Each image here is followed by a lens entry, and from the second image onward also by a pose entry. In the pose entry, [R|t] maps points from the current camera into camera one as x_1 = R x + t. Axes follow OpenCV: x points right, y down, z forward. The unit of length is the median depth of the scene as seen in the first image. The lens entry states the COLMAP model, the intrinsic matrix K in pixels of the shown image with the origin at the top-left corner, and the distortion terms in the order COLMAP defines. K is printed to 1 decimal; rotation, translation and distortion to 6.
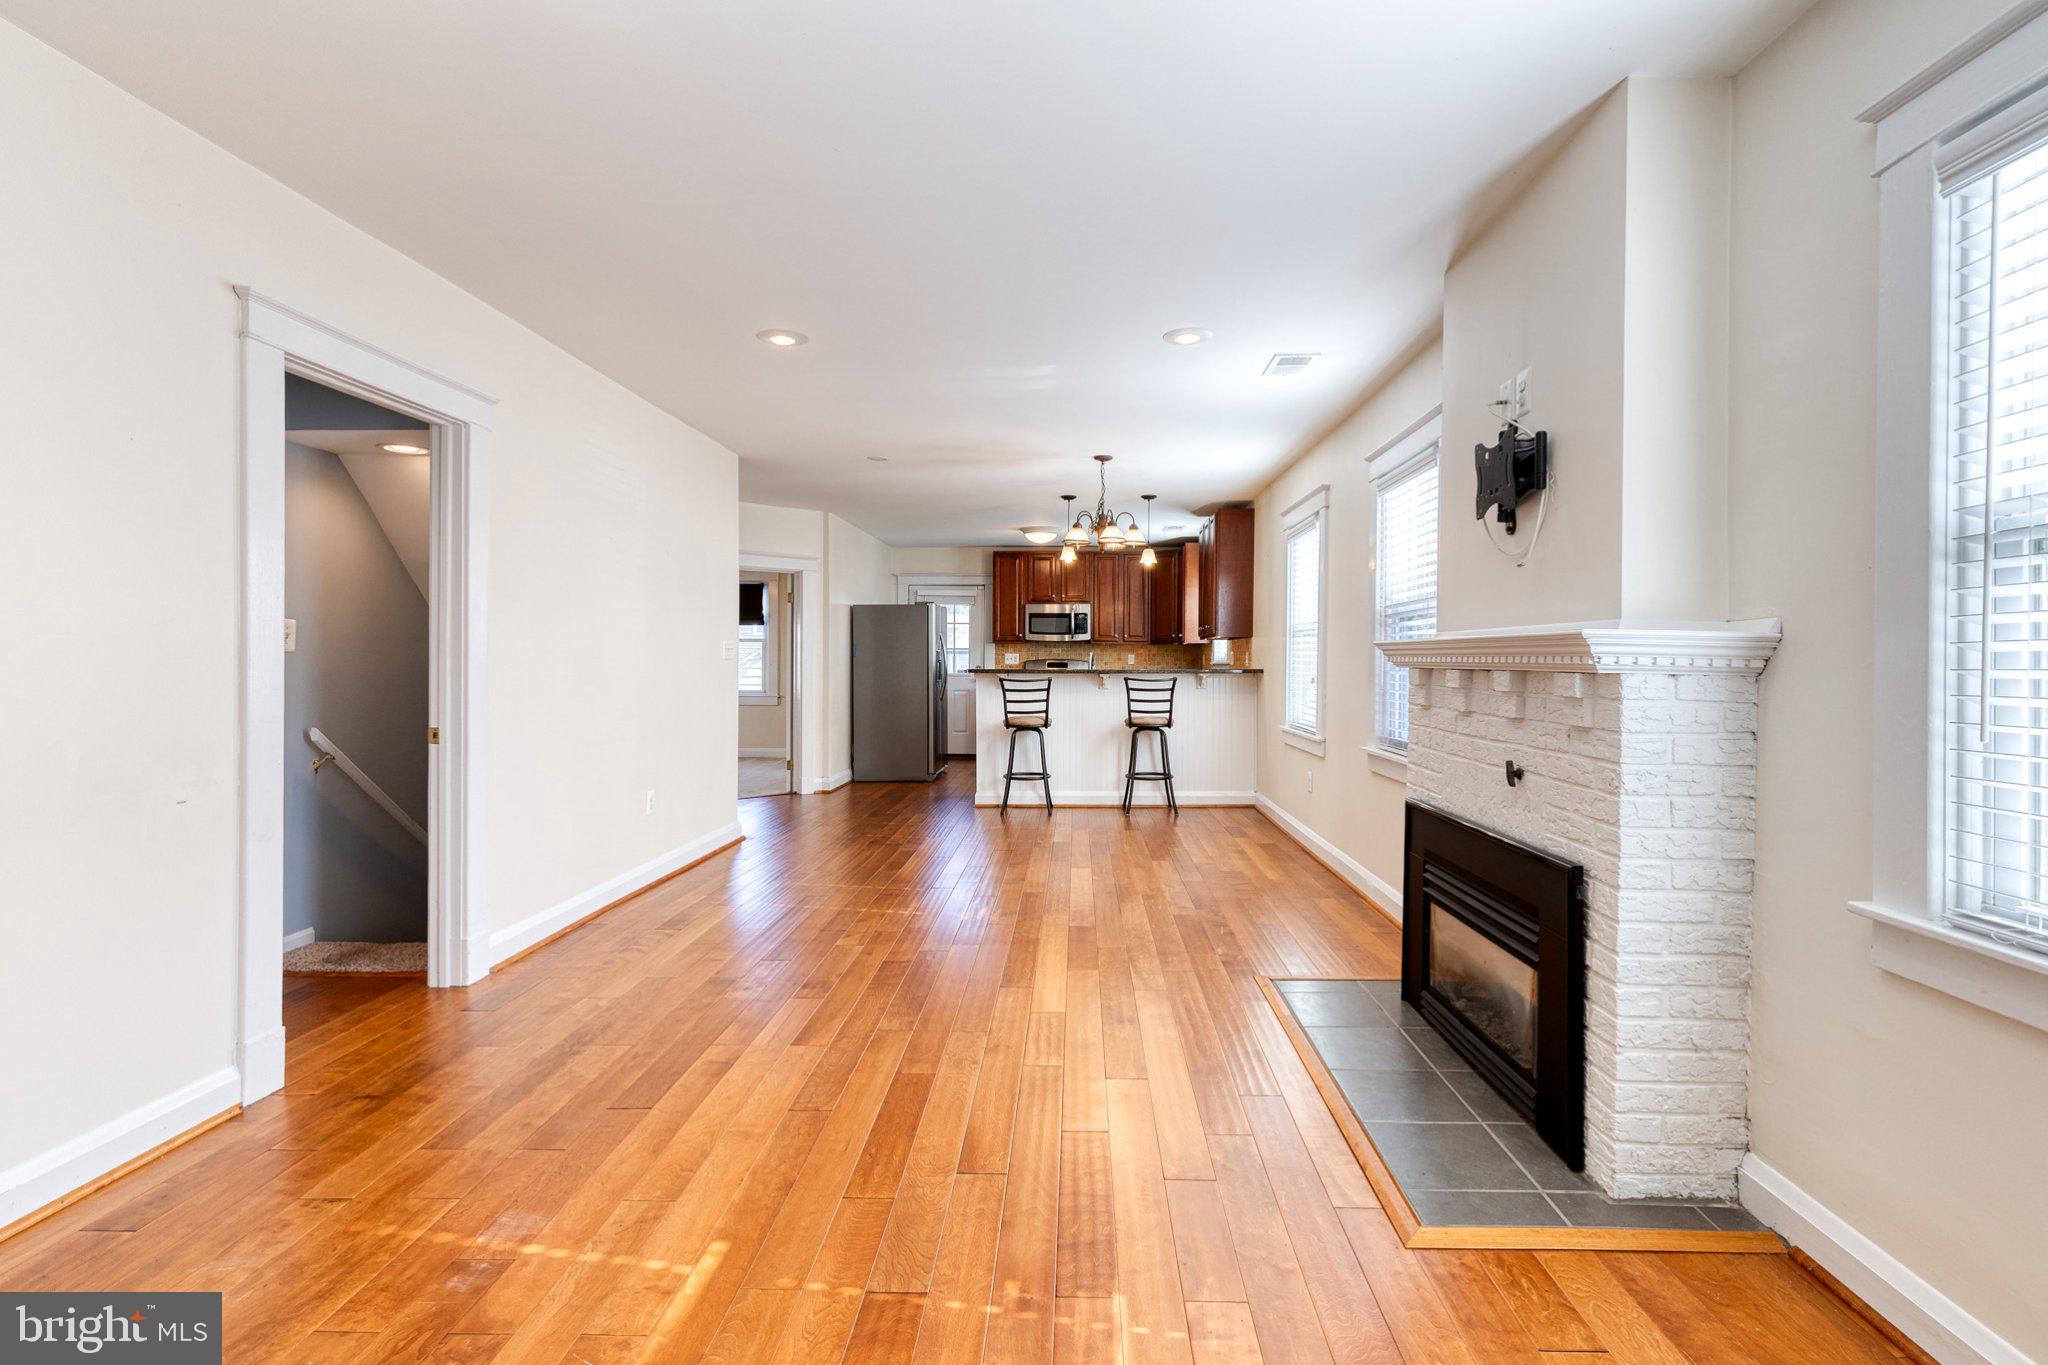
lens RADIAL K [[935.4, 0, 1041.2], [0, 935.4, 667.4], [0, 0, 1]] dist [0.008956, -0.001783]
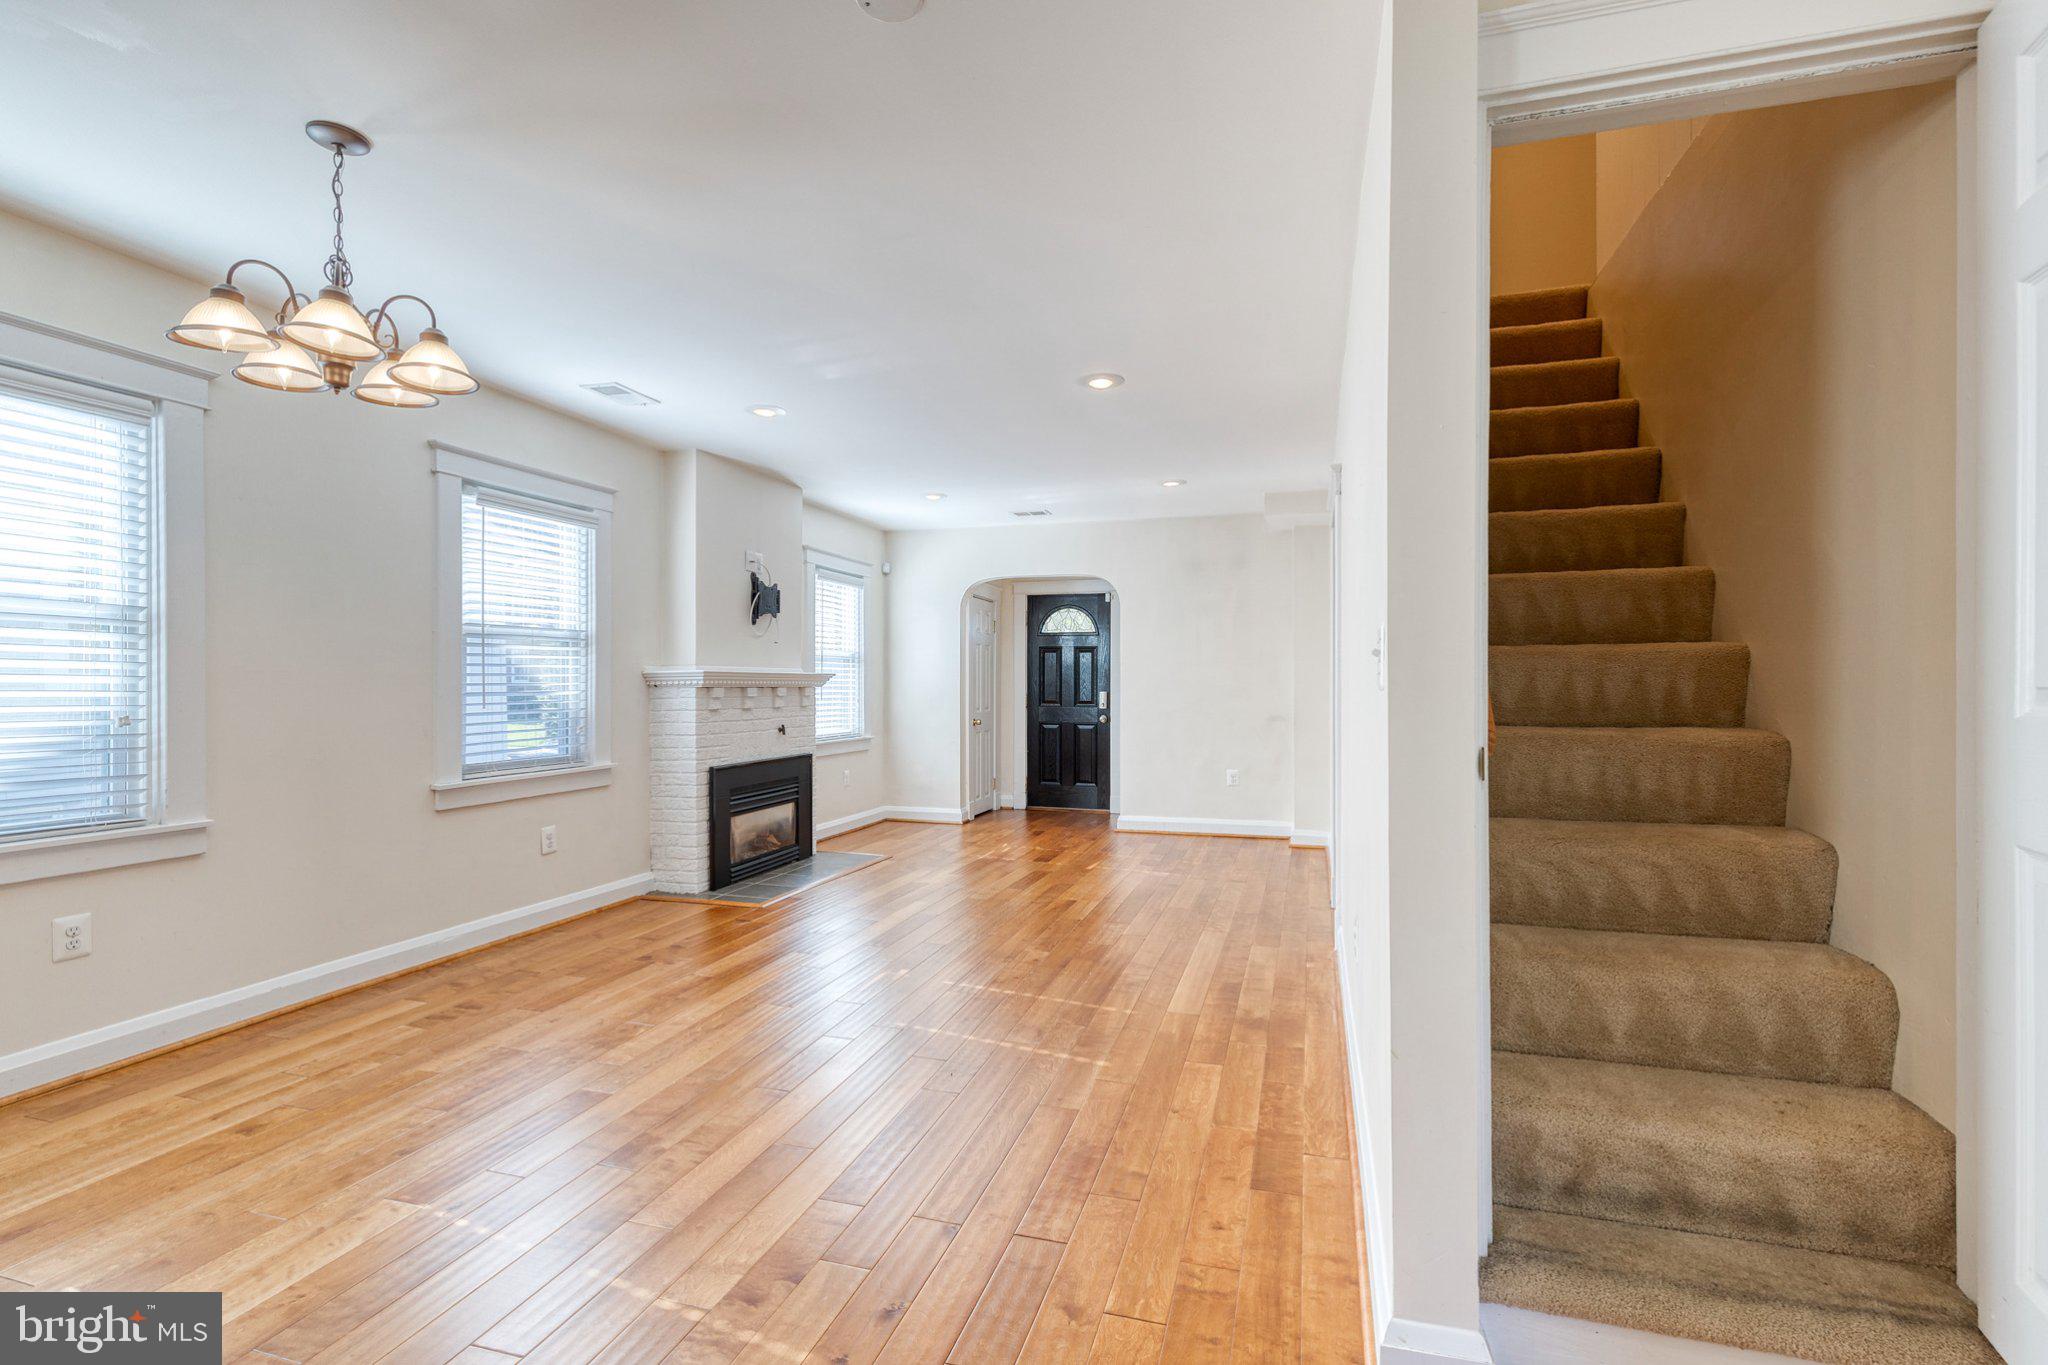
lens RADIAL K [[935.4, 0, 1033.8], [0, 935.4, 689.7], [0, 0, 1]] dist [0.008956, -0.001783]
pose [[-0.963027, -0.004739, 0.269362, -0.257050], [-0.000198, 0.999857, 0.016880, -0.009998], [-0.269403, 0.016203, -0.962891, 1.060963]]
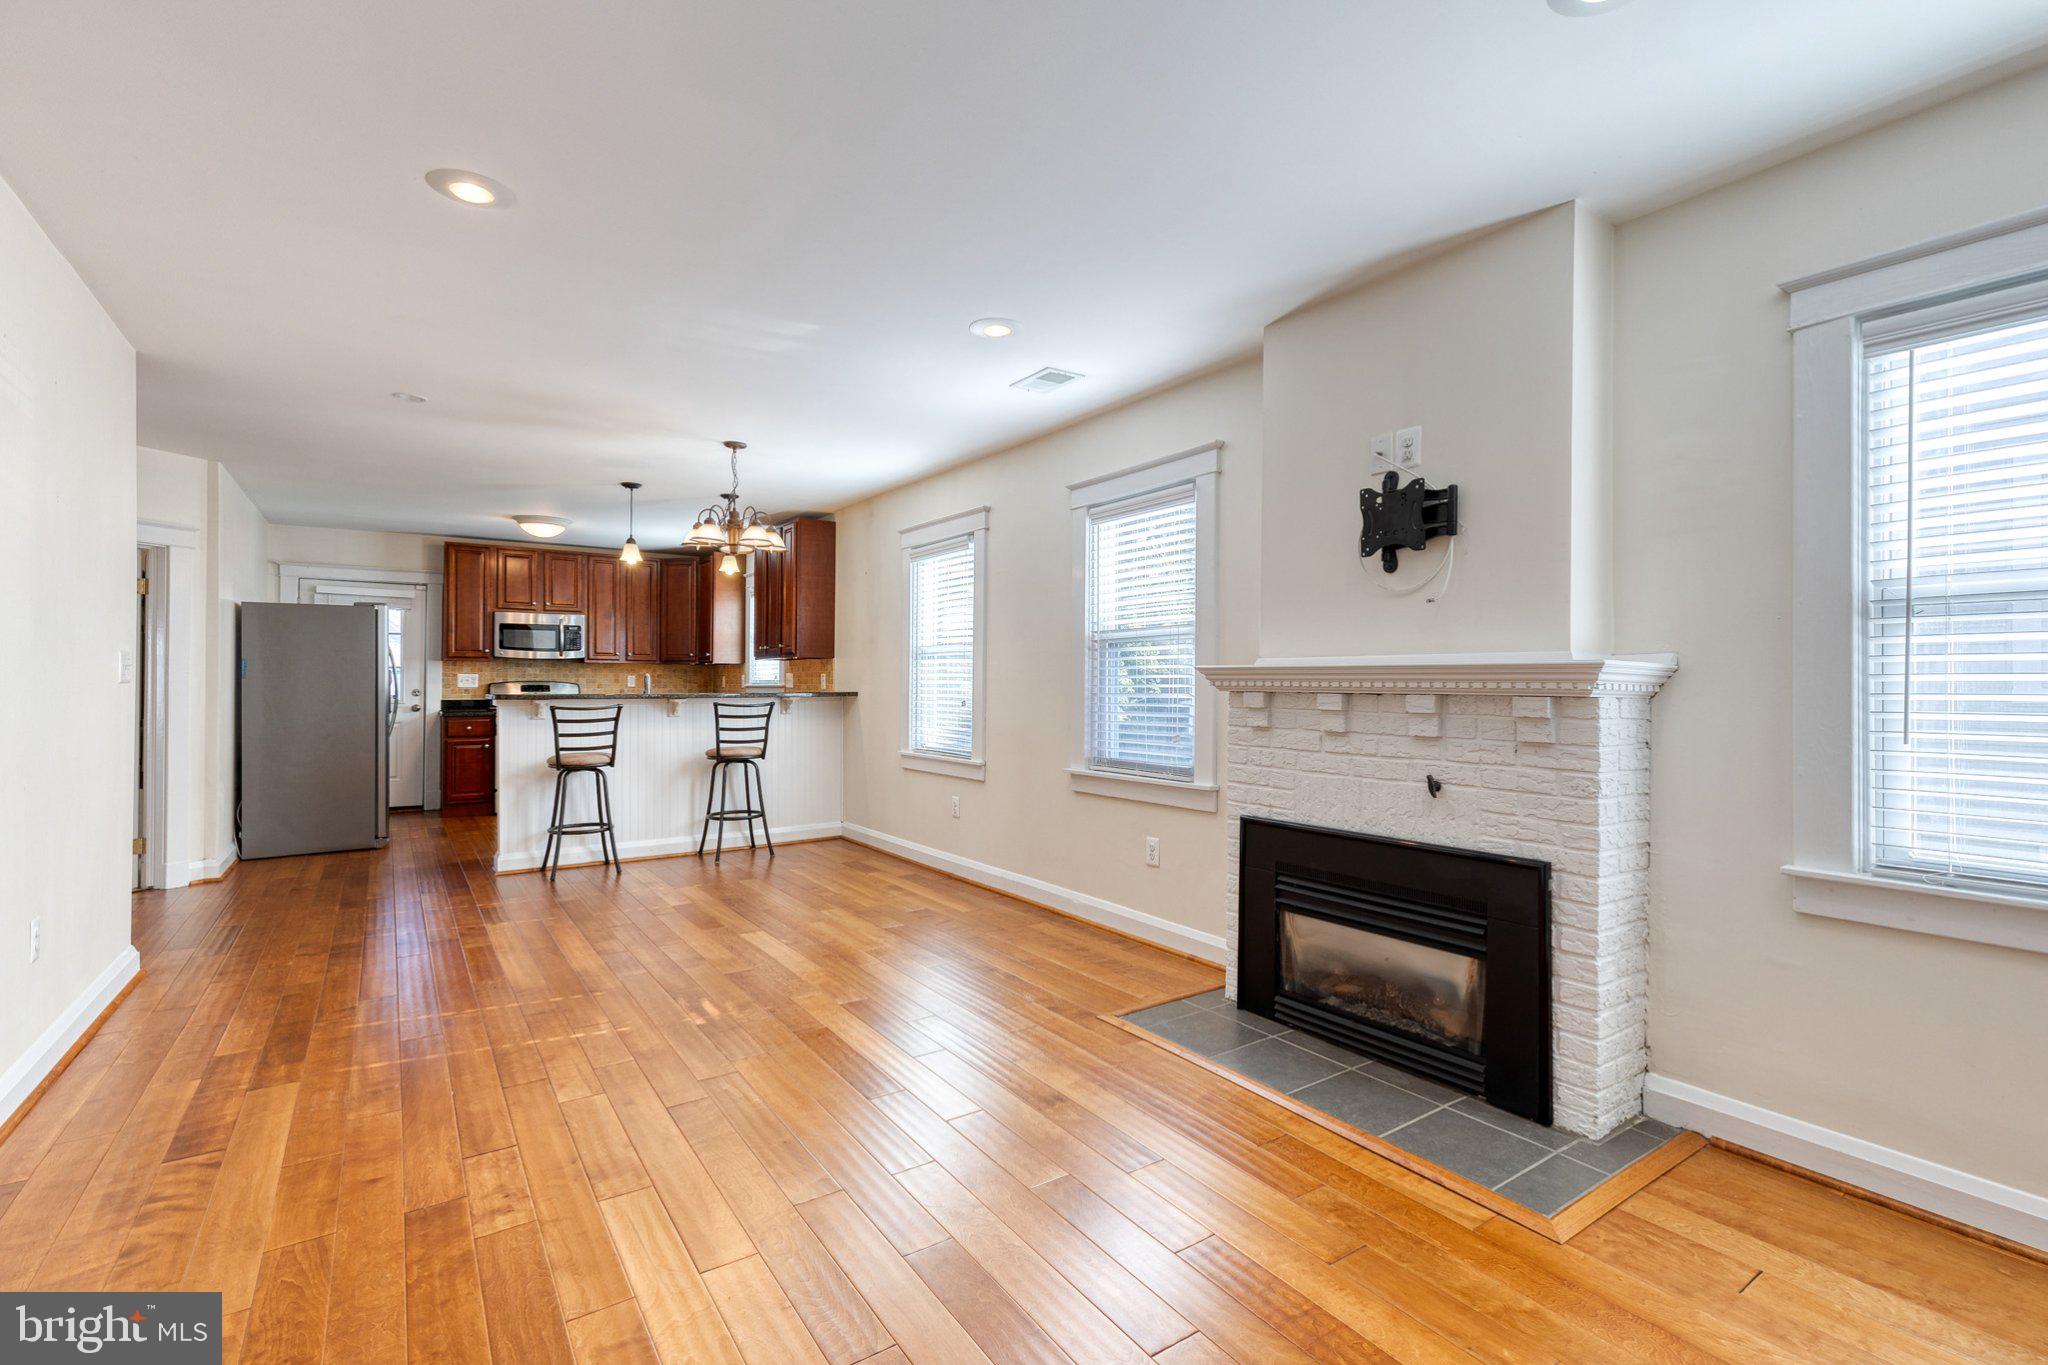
lens RADIAL K [[935.4, 0, 1040.6], [0, 935.4, 680.0], [0, 0, 1]] dist [0.008956, -0.001783]
pose [[0.801592, 0.002061, 0.597867, -0.184719], [0.003415, 0.999962, -0.008025, -0.002220], [-0.597861, 0.008475, 0.801555, 0.129614]]
